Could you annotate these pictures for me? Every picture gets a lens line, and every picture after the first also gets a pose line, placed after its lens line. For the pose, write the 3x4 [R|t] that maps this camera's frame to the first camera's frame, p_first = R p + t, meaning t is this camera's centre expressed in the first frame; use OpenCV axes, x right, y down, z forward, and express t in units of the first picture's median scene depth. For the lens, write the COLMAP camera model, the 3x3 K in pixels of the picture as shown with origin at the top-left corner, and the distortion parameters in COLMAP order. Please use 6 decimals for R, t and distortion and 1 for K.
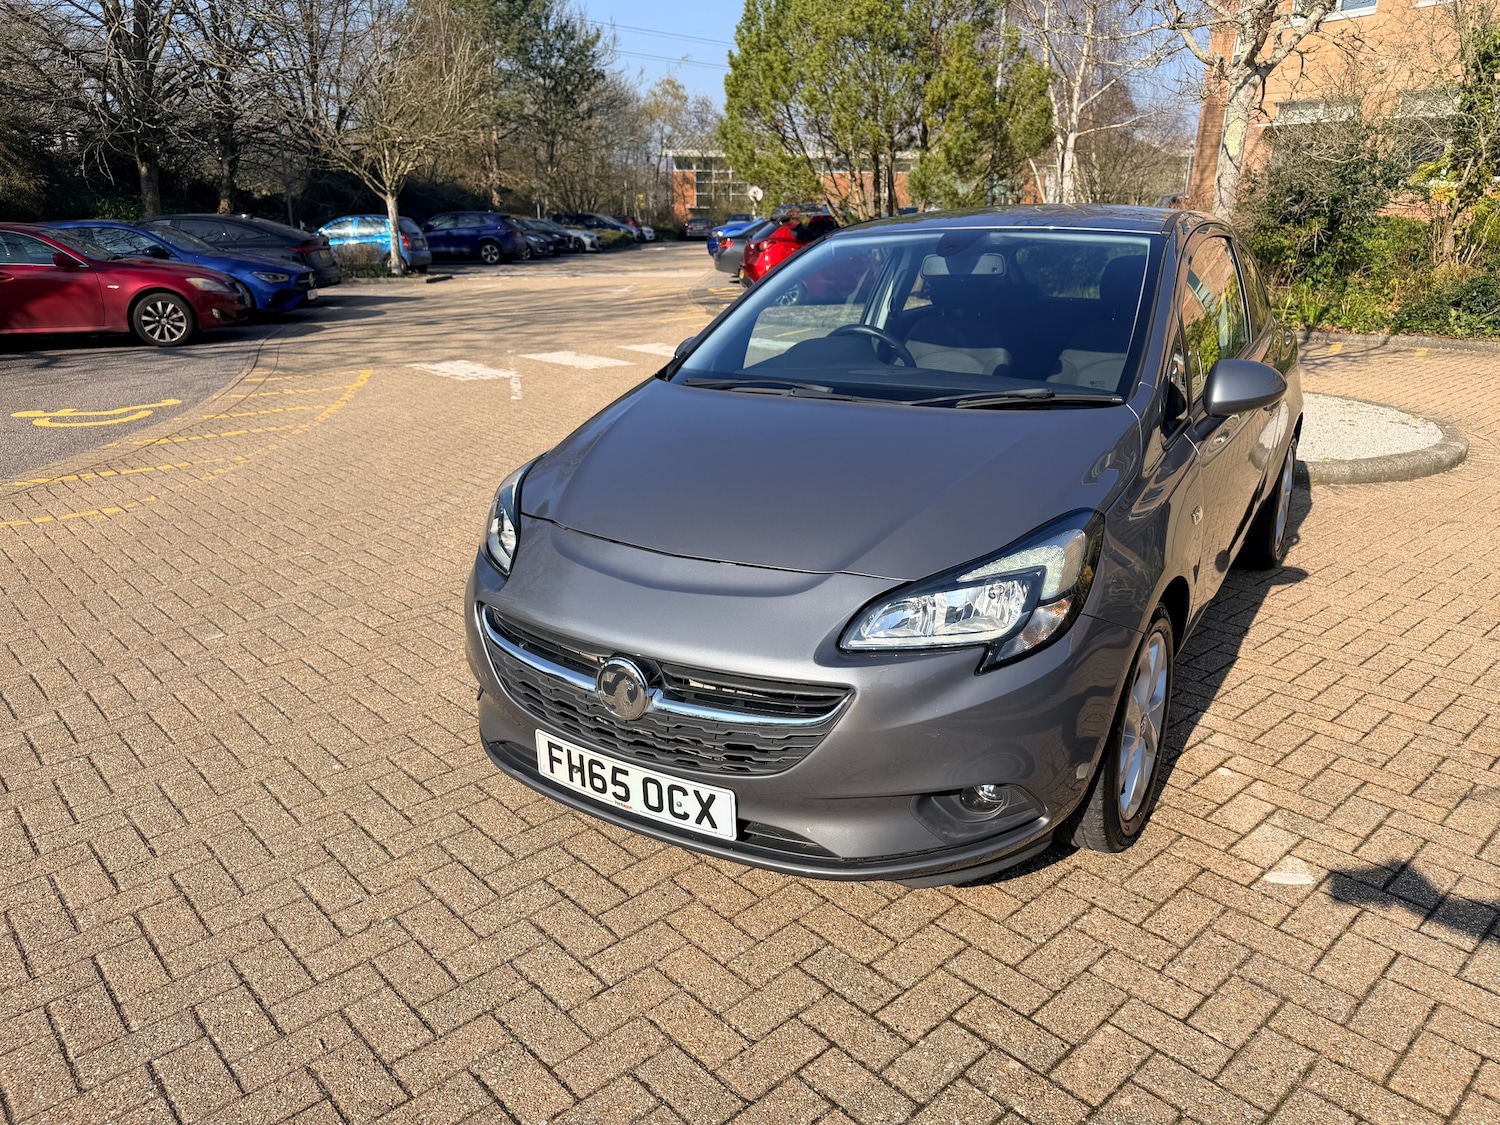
lens RADIAL K [[1055.2, 0, 753.8], [0, 1055.2, 567.4], [0, 0, 1]] dist [0.006462, -0.011733]
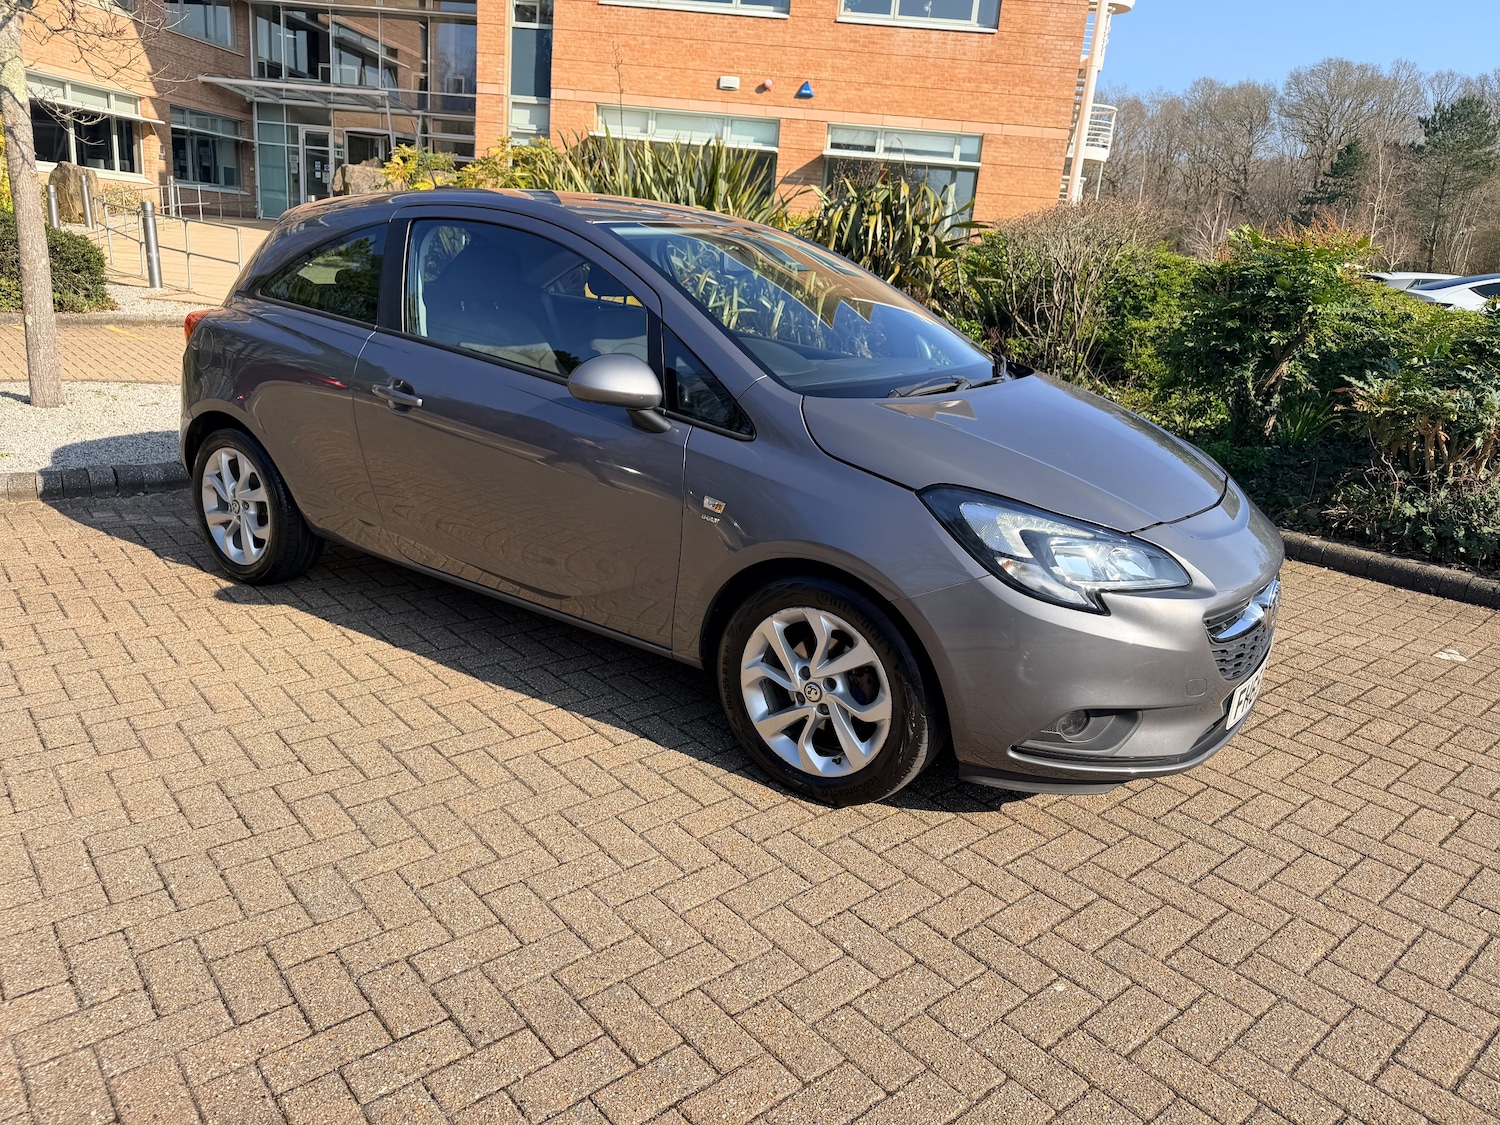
lens RADIAL K [[1049.7, 0, 744.0], [0, 1049.7, 573.6], [0, 0, 1]] dist [0.011729, -0.015833]
pose [[0.031939, -0.287586, 0.957222, -0.245199], [0.241106, 0.931645, 0.271857, -0.076179], [-0.969973, 0.222109, 0.099094, 0.267059]]
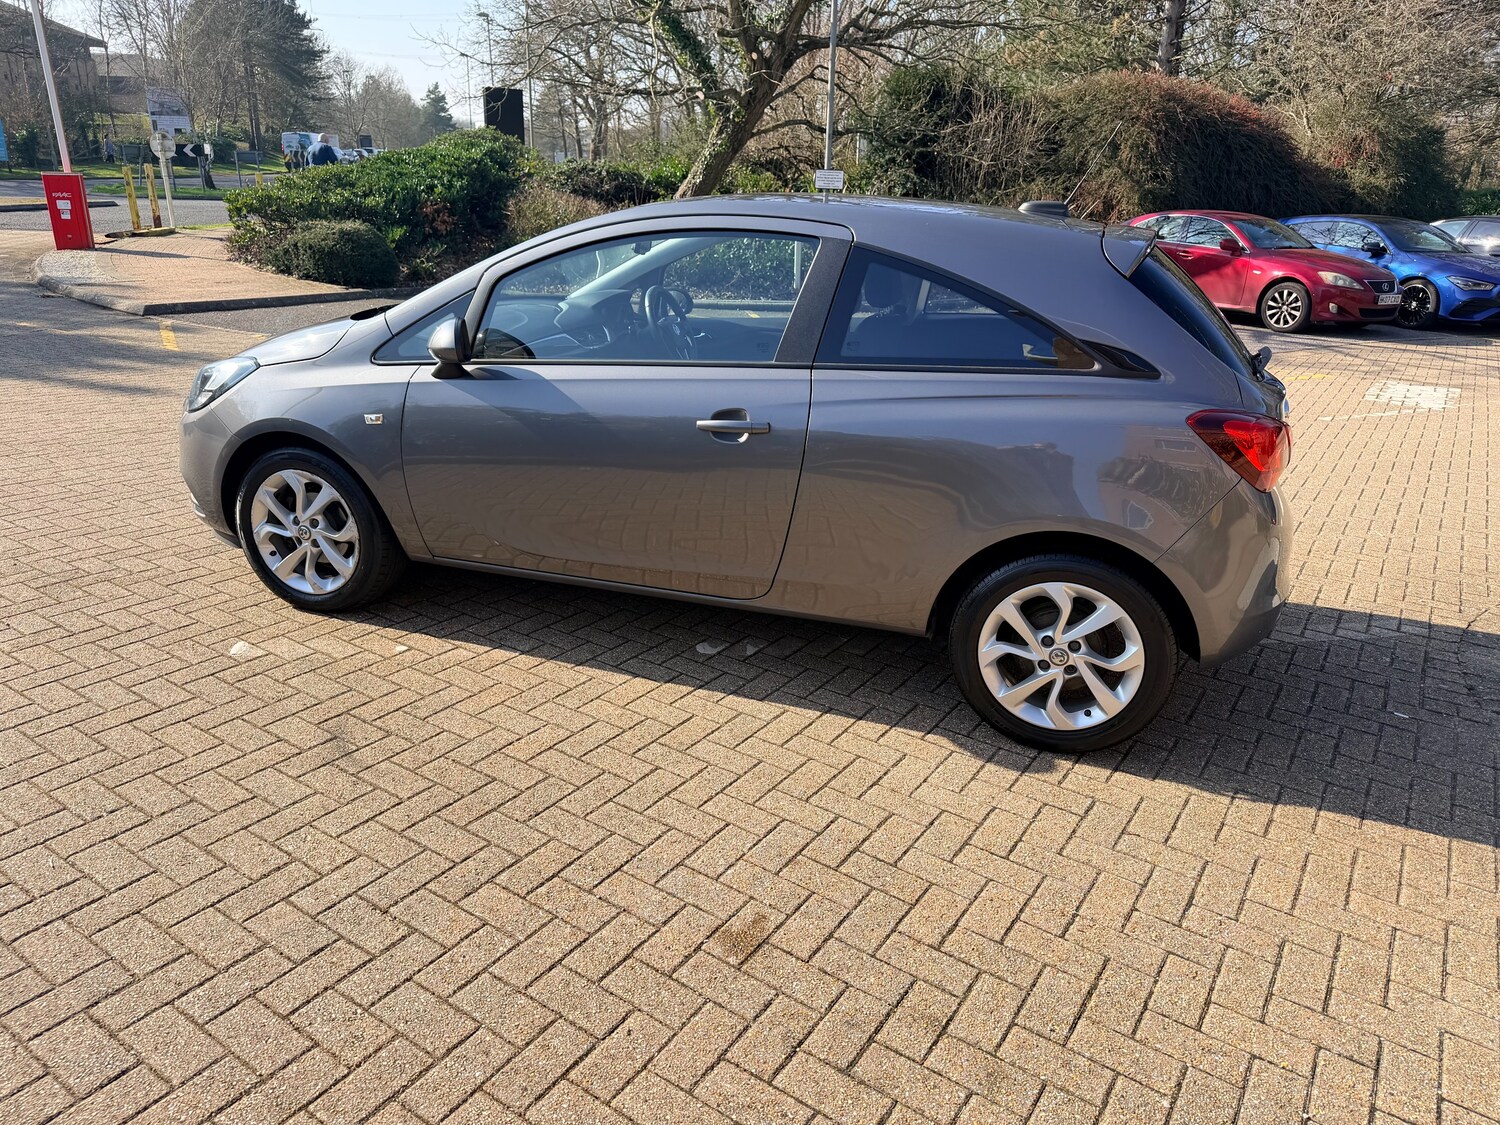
lens RADIAL K [[1056.8, 0, 771.5], [0, 1056.8, 567.2], [0, 0, 1]] dist [0.006335, -0.010663]
pose [[0.254409, 0.341216, -0.904902, 0.392312], [-0.343204, 0.906642, 0.245381, -0.081936], [0.904150, 0.248139, 0.347764, 0.225586]]
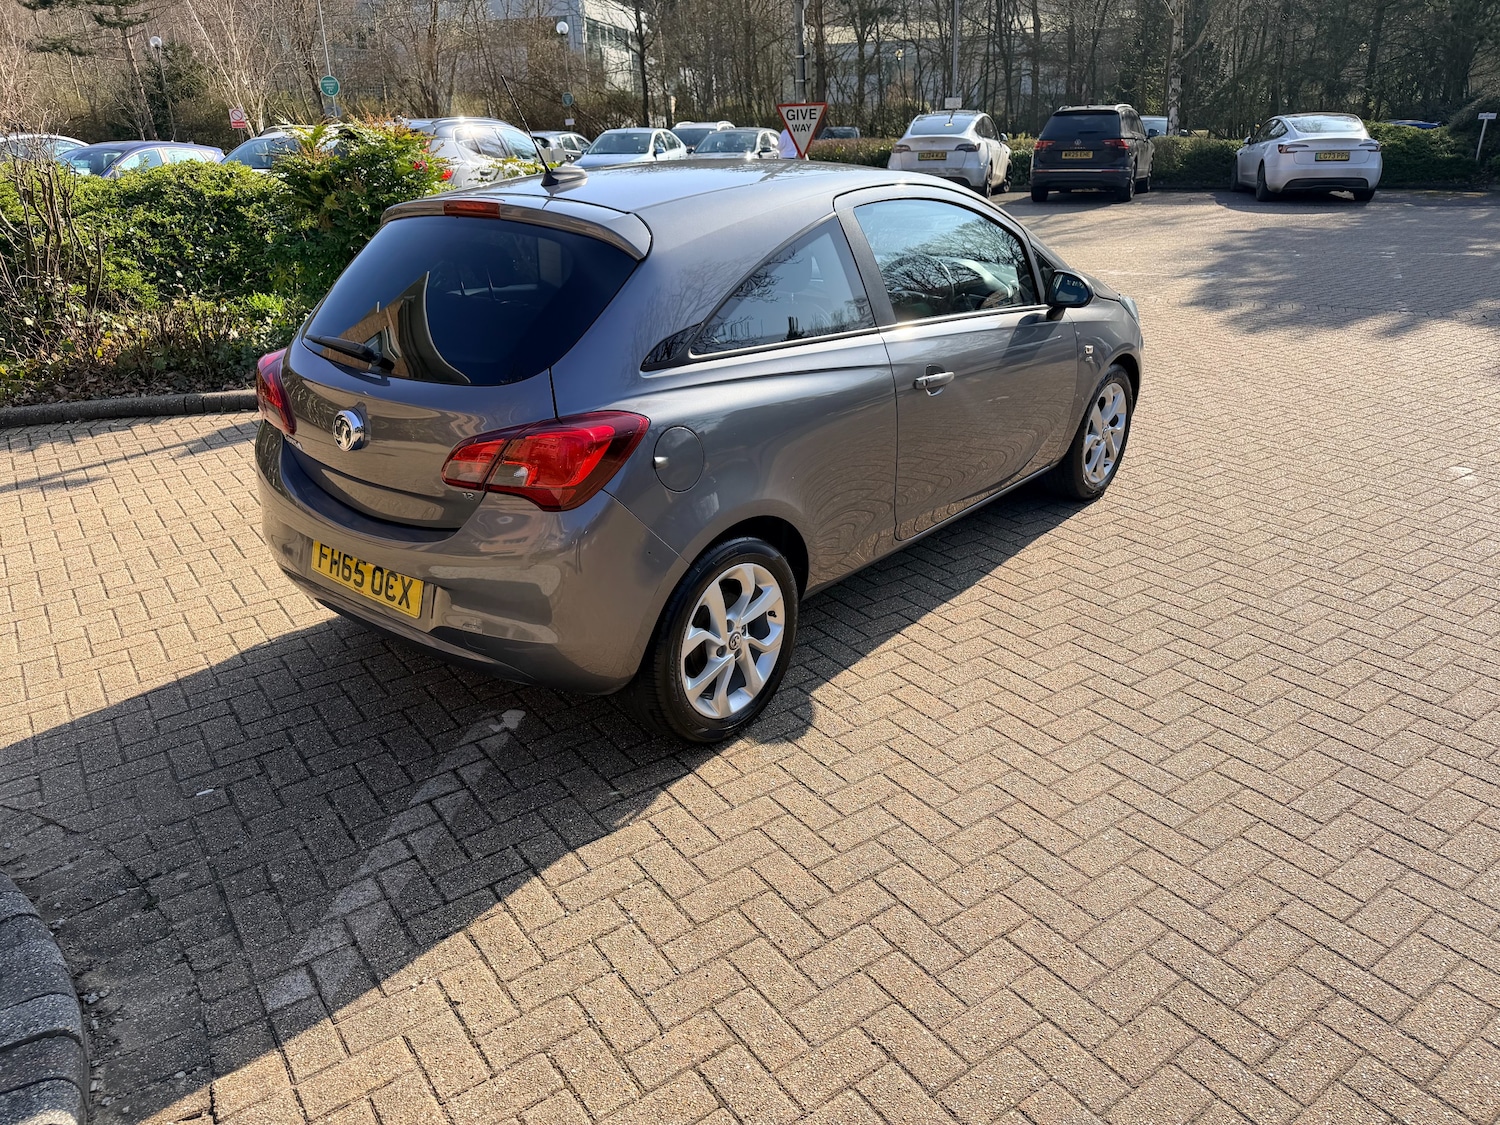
lens RADIAL K [[1049.7, 0, 744.0], [0, 1049.7, 573.6], [0, 0, 1]] dist [0.011729, -0.015833]
pose [[-0.991159, -0.023388, 0.130598, 0.037819], [0.068941, 0.750229, 0.657574, -0.218922], [-0.113358, 0.660764, -0.741984, 0.621397]]
